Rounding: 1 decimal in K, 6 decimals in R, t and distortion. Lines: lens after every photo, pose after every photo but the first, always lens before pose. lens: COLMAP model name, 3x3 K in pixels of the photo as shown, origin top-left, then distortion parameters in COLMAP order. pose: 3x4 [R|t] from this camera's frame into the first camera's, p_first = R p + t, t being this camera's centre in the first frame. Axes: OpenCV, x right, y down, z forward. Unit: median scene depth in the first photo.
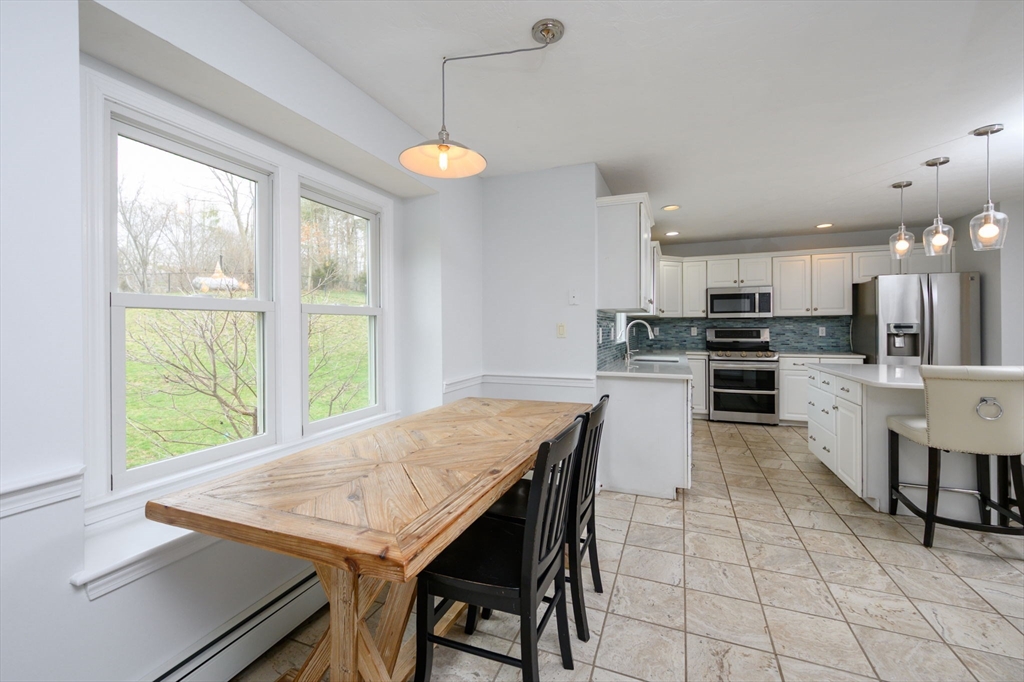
lens RADIAL K [[438.1, 0, 501.8], [0, 438.1, 323.7], [0, 0, 1]] dist [0.004463, 0.001732]
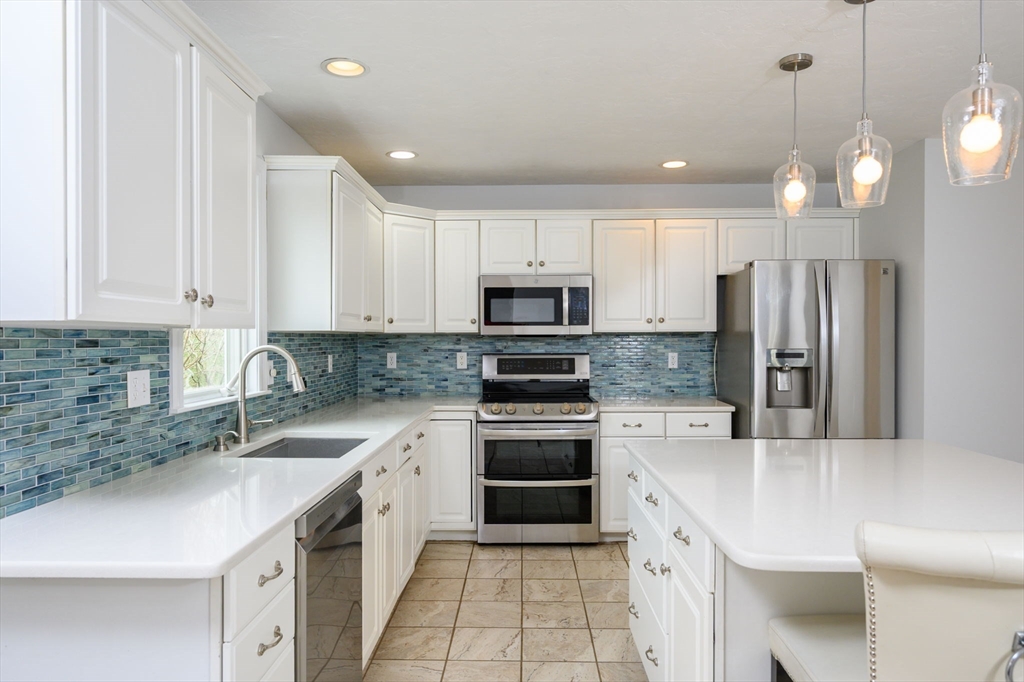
lens RADIAL K [[679.8, 0, 518.9], [0, 679.8, 341.1], [0, 0, 1]] dist [0.009470, 0.000099]
pose [[0.930828, -0.000140, 0.365457, 0.242633], [-0.004453, 0.999921, 0.011724, -0.016159], [-0.365430, -0.012541, 0.930755, 0.281661]]
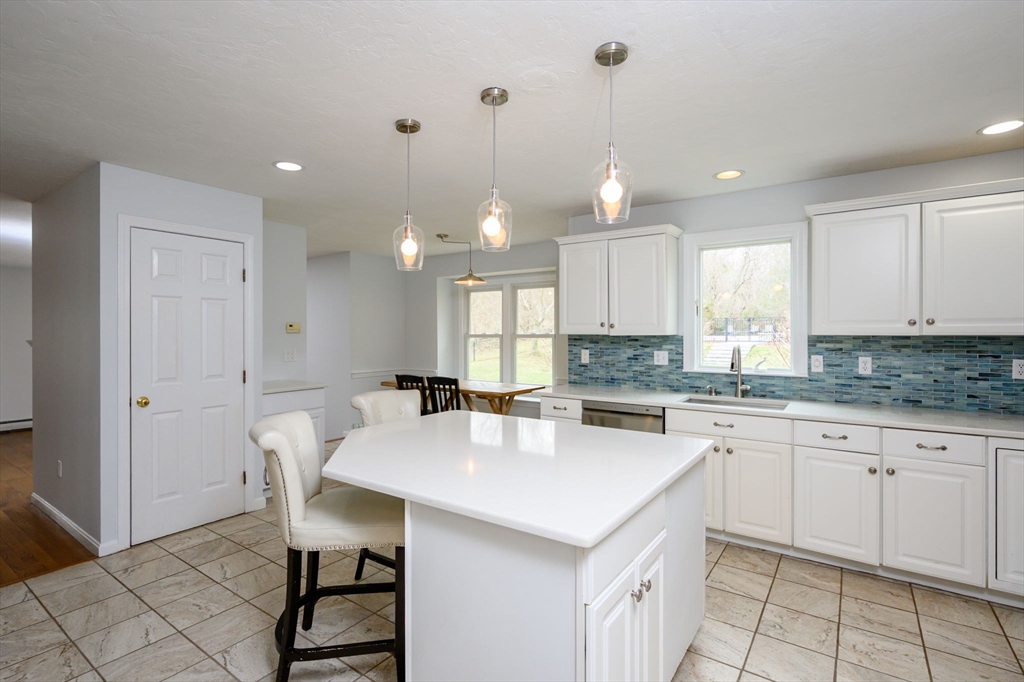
lens RADIAL K [[468.0, 0, 511.9], [0, 468.0, 334.6], [0, 0, 1]] dist [0.009107, -0.000622]
pose [[-0.213835, 0.005382, -0.976855, 0.925901], [0.006797, 0.999969, 0.004022, -0.022522], [0.976846, -0.005779, -0.213865, 0.669550]]
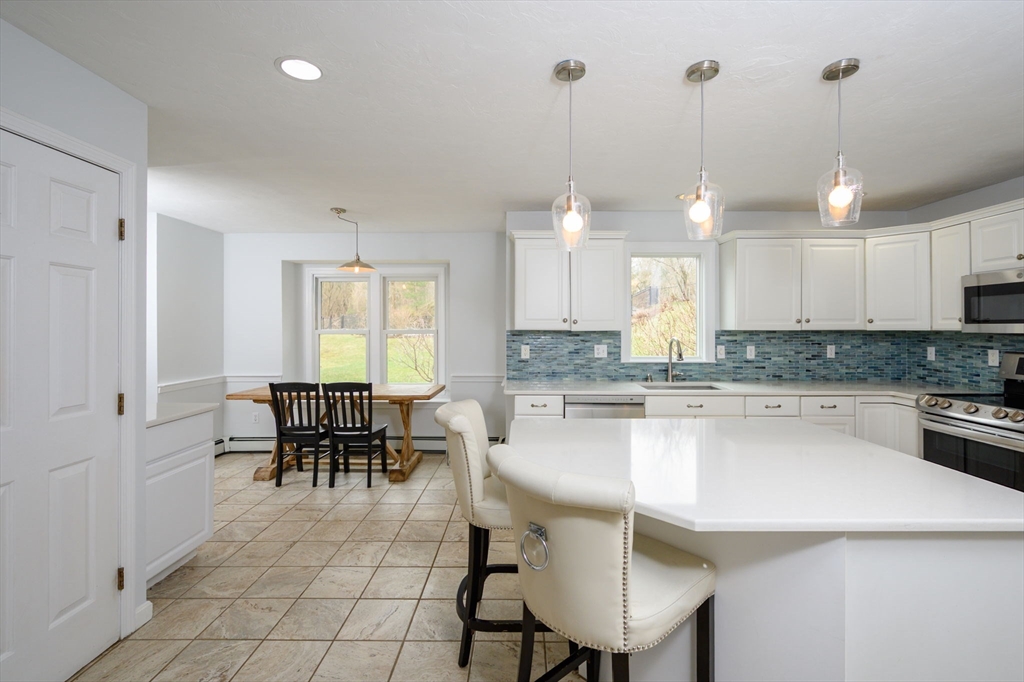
lens RADIAL K [[438.1, 0, 506.8], [0, 438.1, 328.3], [0, 0, 1]] dist [0.004463, 0.001732]
pose [[0.359982, 0.001342, -0.932958, 0.810236], [0.005680, 0.999977, 0.003630, -0.024556], [0.932942, -0.006607, 0.359966, 0.327045]]
